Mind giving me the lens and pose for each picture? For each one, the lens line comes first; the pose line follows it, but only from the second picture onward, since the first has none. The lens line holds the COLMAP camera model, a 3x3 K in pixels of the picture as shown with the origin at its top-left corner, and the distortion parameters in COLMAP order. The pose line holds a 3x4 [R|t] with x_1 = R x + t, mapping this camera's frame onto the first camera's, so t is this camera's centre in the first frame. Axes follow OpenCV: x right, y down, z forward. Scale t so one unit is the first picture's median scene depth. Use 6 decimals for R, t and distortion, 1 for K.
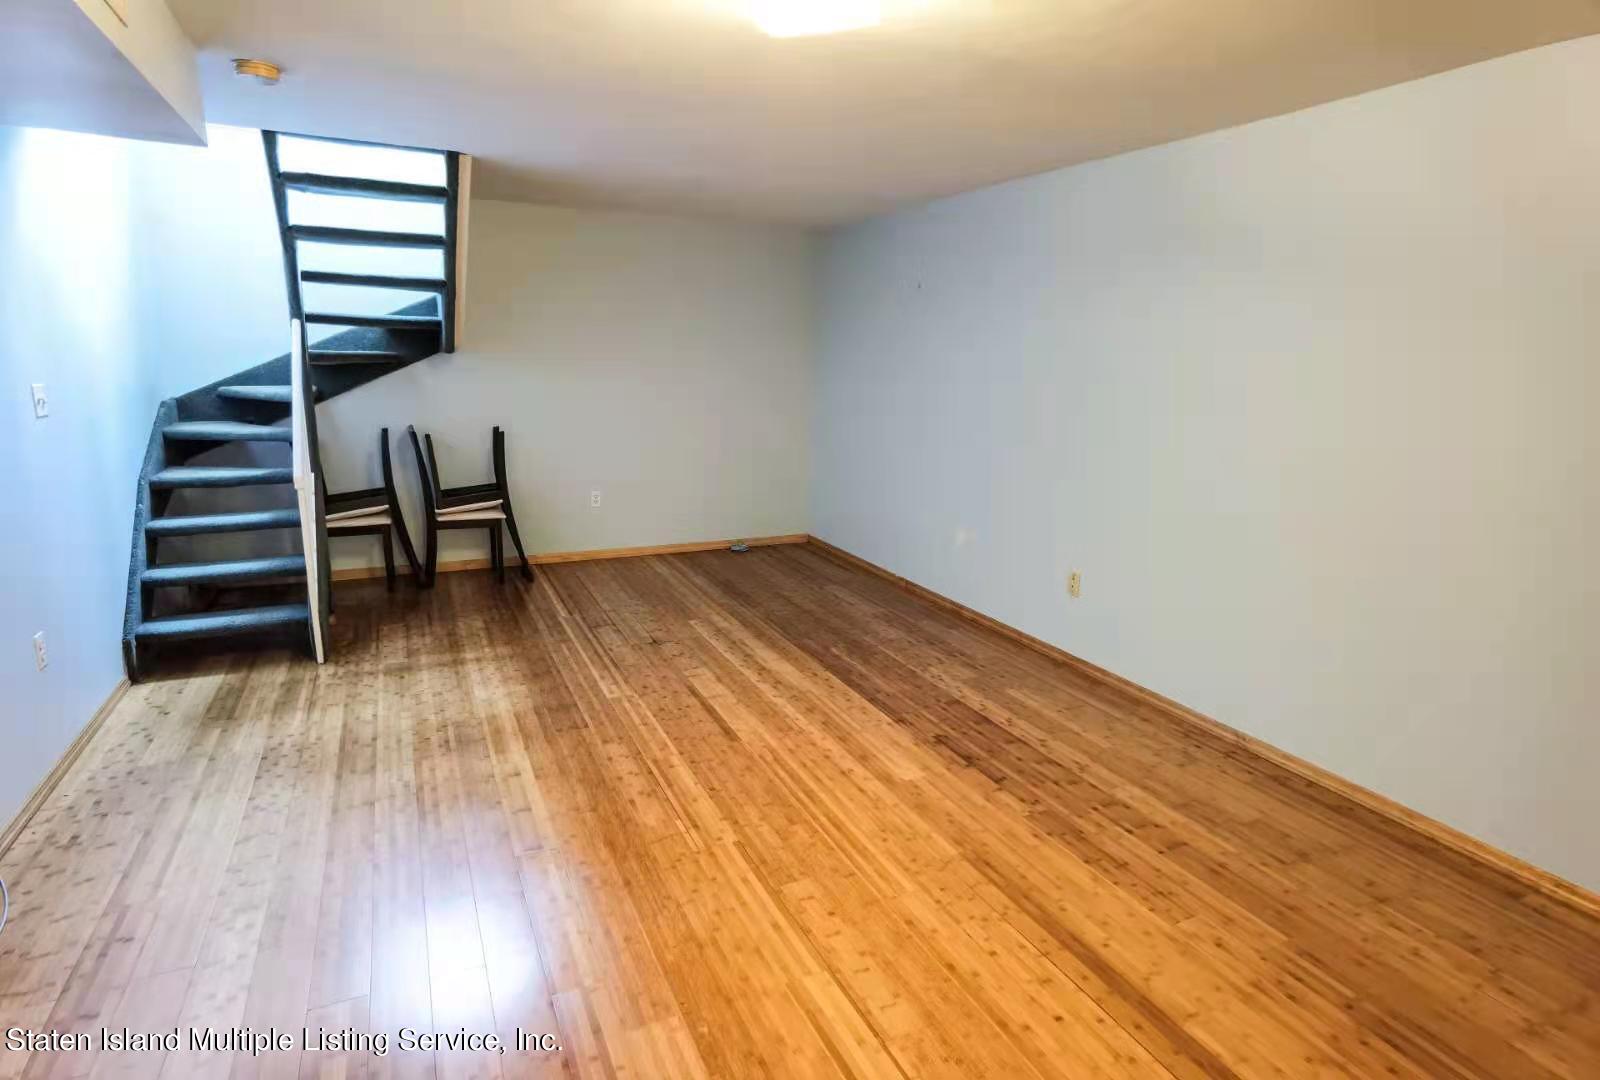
lens RADIAL K [[835.3, 0, 800.0], [0, 835.3, 540.0], [0, 0, 1]] dist [-0.041948, 0.000185]
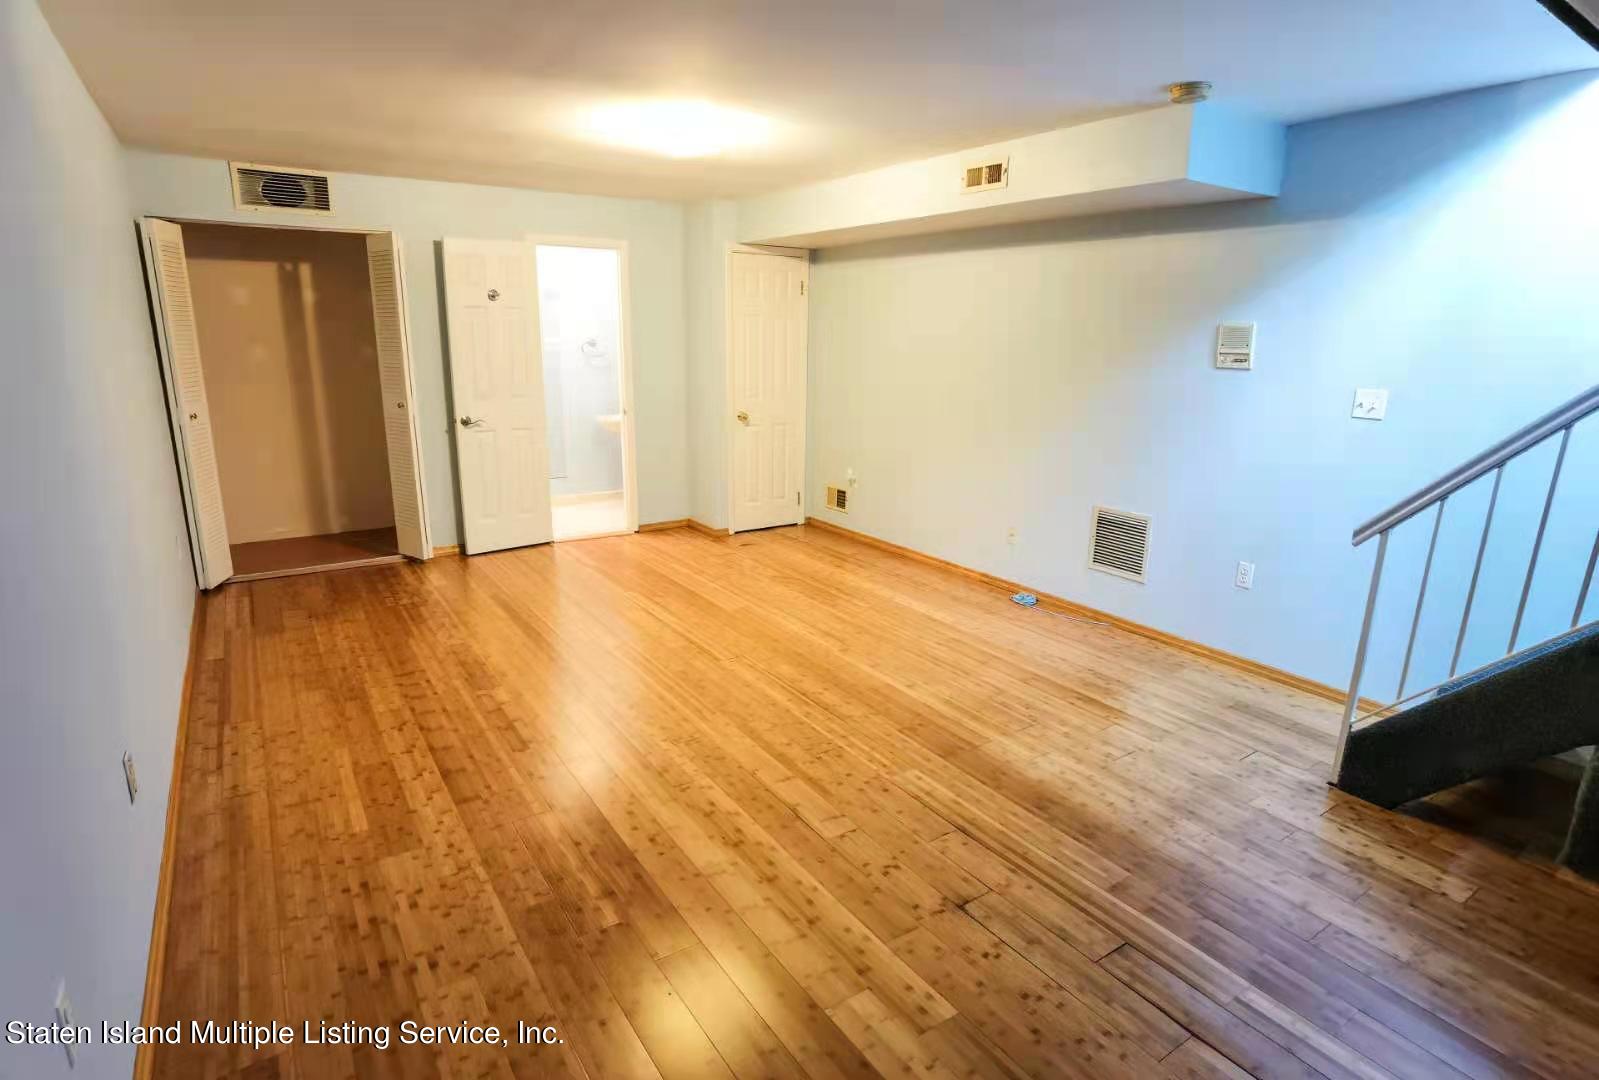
lens RADIAL K [[834.8, 0, 799.5], [0, 834.8, 540.0], [0, 0, 1]] dist [-0.041948, 0.000185]
pose [[-0.989328, -0.006634, -0.145556, 0.000982], [-0.070837, 0.894863, 0.440685, -0.370111], [0.127329, 0.446292, -0.885782, 1.644980]]
